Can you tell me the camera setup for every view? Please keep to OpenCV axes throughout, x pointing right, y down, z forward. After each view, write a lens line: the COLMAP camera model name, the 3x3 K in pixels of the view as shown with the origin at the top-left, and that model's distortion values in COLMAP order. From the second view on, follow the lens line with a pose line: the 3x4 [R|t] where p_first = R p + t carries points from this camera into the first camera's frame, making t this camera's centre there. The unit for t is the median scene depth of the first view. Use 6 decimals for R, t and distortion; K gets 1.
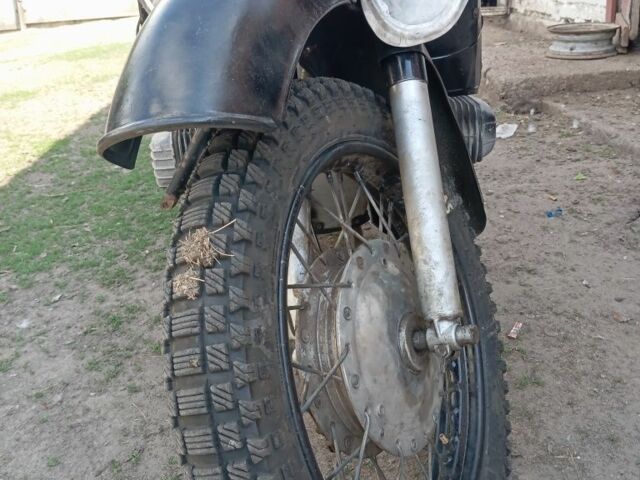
lens RADIAL K [[664.9, 0, 320.0], [0, 664.9, 240.0], [0, 0, 1]] dist [0.086927, -0.147293]
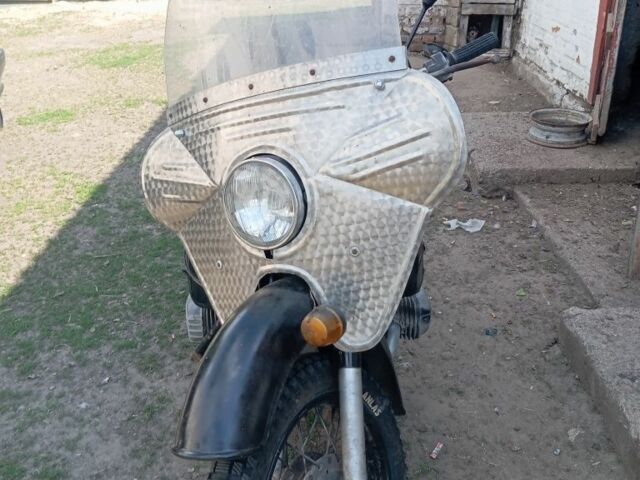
lens RADIAL K [[664.9, 0, 320.0], [0, 664.9, 240.0], [0, 0, 1]] dist [0.086927, -0.147293]
pose [[0.997095, 0.075603, -0.009234, 0.021956], [-0.074733, 0.994533, 0.072935, -0.293721], [0.014698, -0.072033, 0.997294, -0.279260]]
